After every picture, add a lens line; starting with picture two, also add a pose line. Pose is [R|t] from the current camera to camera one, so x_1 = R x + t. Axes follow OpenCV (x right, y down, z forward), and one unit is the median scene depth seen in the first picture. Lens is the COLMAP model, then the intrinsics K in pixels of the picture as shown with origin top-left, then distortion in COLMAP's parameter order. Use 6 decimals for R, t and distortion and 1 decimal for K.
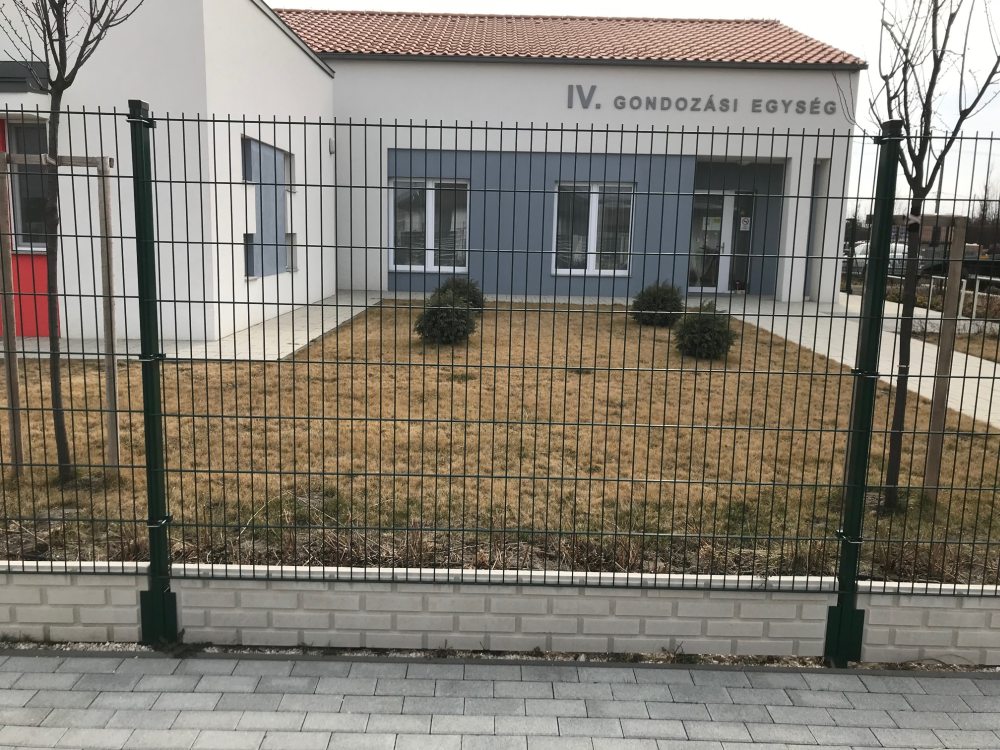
lens RADIAL K [[818.9, 0, 501.0], [0, 818.9, 374.8], [0, 0, 1]] dist [0.015188, 0.004735]
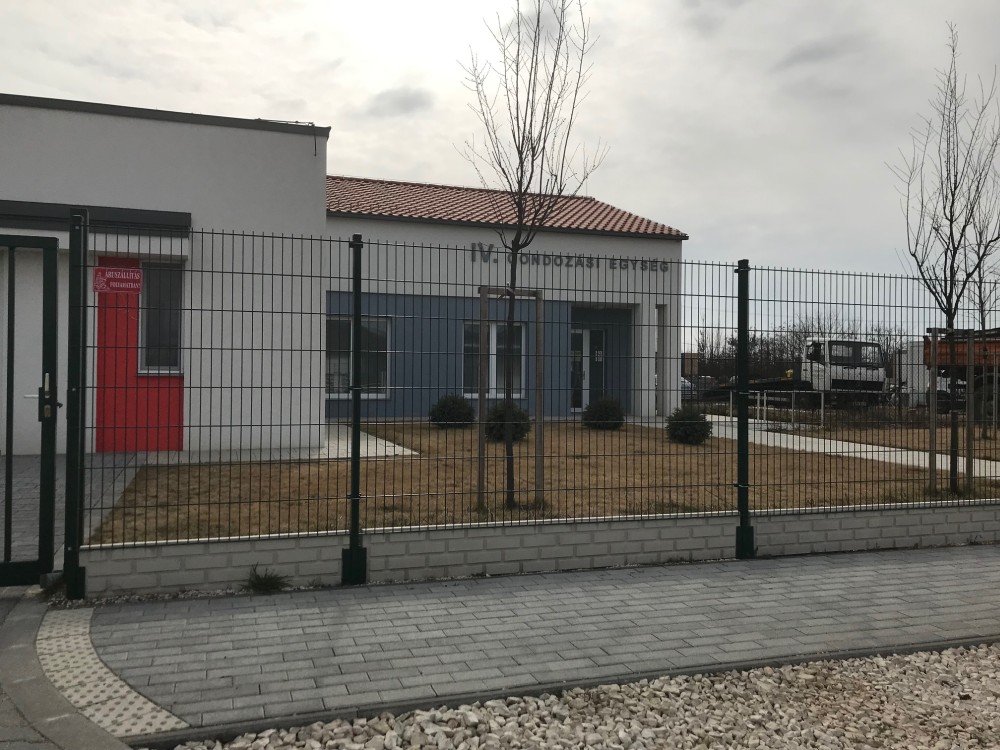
lens RADIAL K [[818.9, 0, 494.5], [0, 818.9, 379.1], [0, 0, 1]] dist [0.015188, 0.004735]
pose [[0.948460, -0.015888, 0.316500, -0.266348], [0.068942, 0.985166, -0.157144, 0.034666], [-0.309308, 0.170865, 0.935486, -0.096311]]
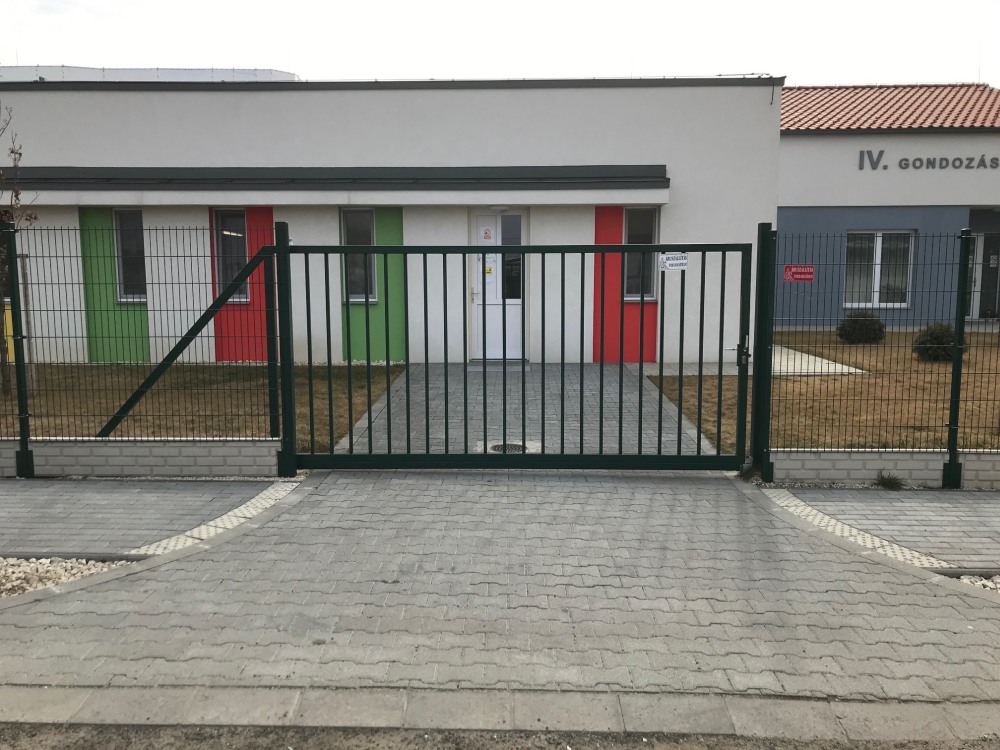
lens RADIAL K [[818.9, 0, 493.6], [0, 818.9, 364.4], [0, 0, 1]] dist [0.015188, 0.004735]
pose [[0.999072, -0.018279, -0.038999, -0.406592], [0.015931, 0.998090, -0.059683, 0.019646], [0.040015, 0.059006, 0.997455, -0.193516]]
